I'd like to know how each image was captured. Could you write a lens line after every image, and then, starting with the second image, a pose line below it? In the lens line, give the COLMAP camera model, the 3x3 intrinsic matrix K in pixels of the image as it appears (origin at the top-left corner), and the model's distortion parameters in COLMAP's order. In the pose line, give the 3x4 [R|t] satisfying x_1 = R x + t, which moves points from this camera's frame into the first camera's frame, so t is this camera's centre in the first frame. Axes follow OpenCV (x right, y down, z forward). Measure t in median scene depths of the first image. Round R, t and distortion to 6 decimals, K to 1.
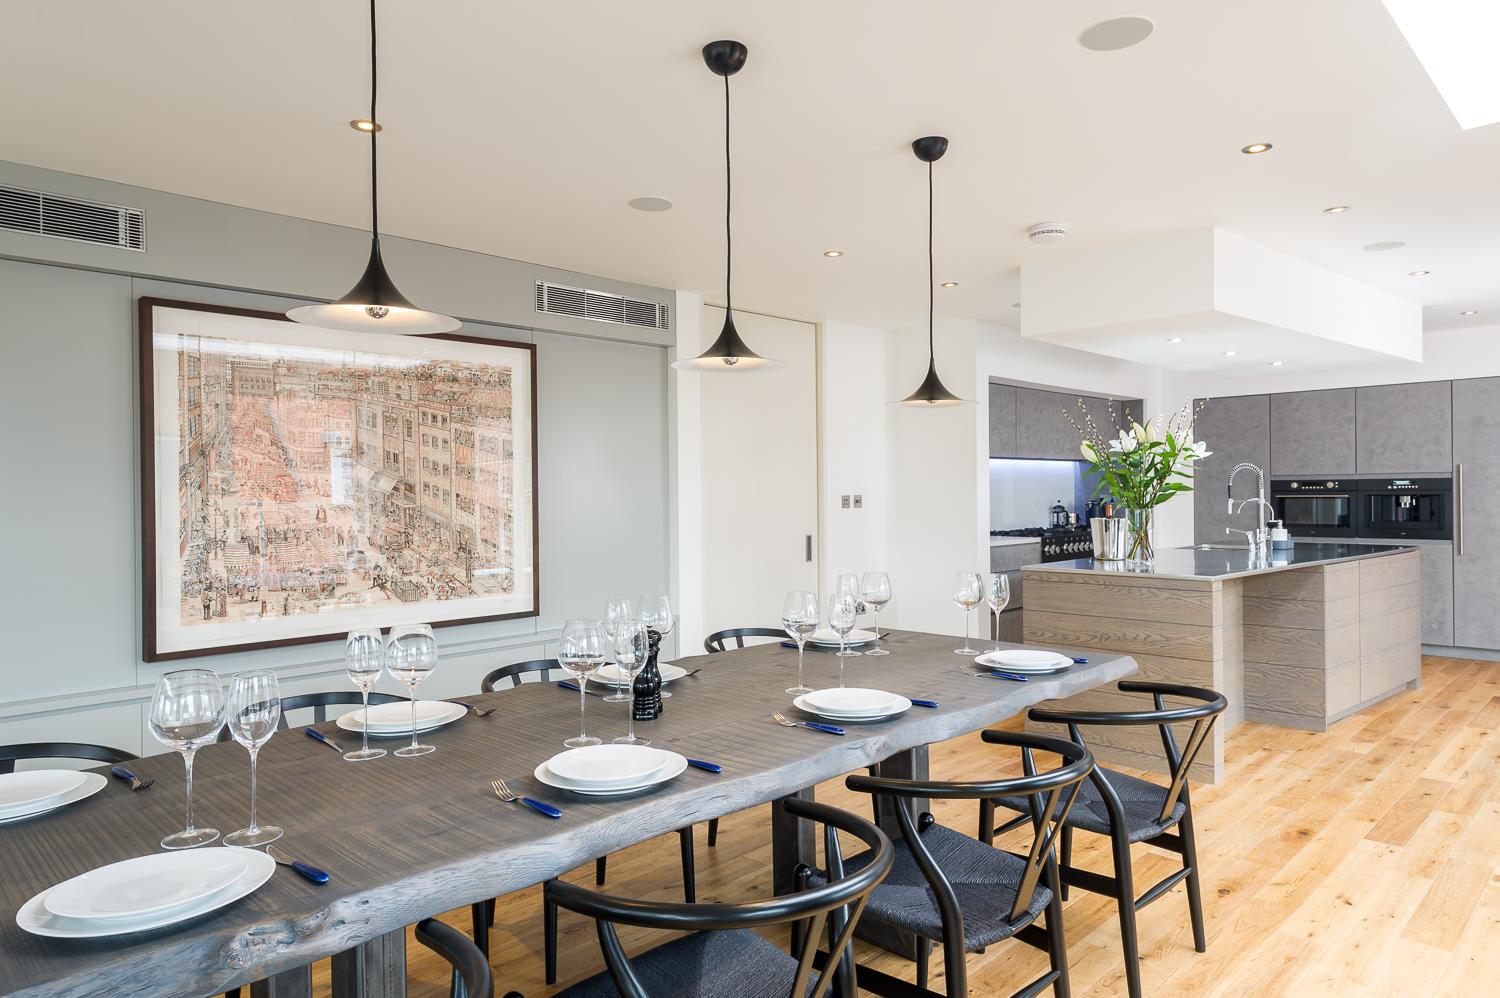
lens RADIAL K [[917.7, 0, 750.5], [0, 917.7, 494.8], [0, 0, 1]] dist [0.000815, 0.000756]
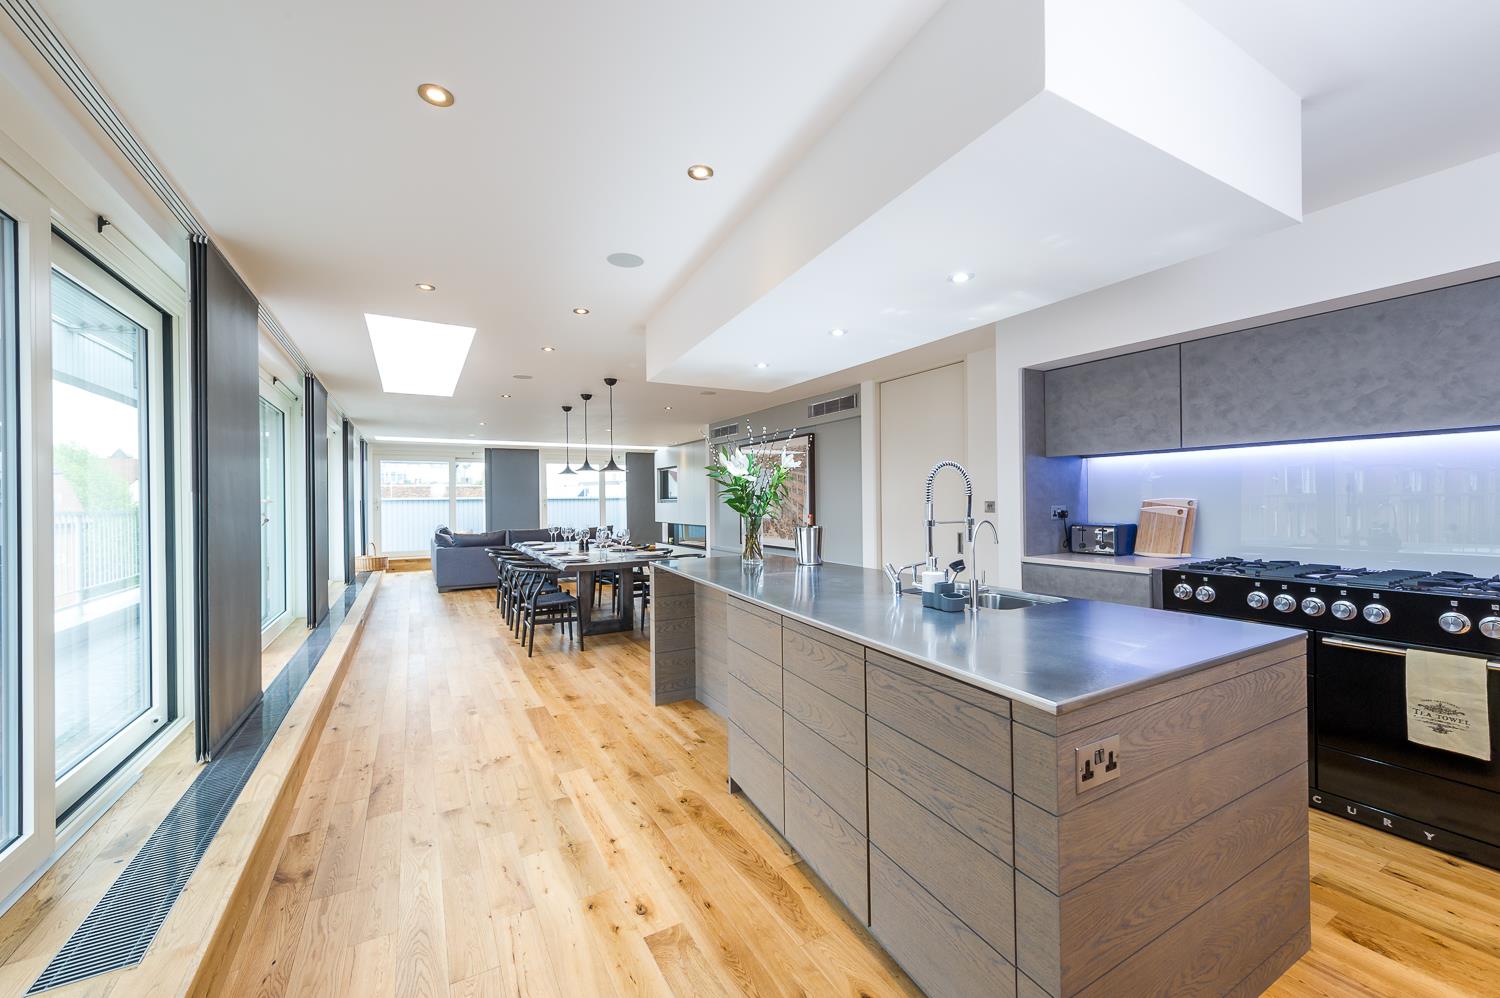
lens RADIAL K [[592.7, 0, 750.7], [0, 592.7, 498.8], [0, 0, 1]] dist [0.000180, 0.000005]
pose [[-0.257456, 0.007182, -0.966263, 1.363317], [0.003483, 0.999973, 0.006505, -0.012711], [0.966284, -0.001691, -0.257474, 1.384231]]
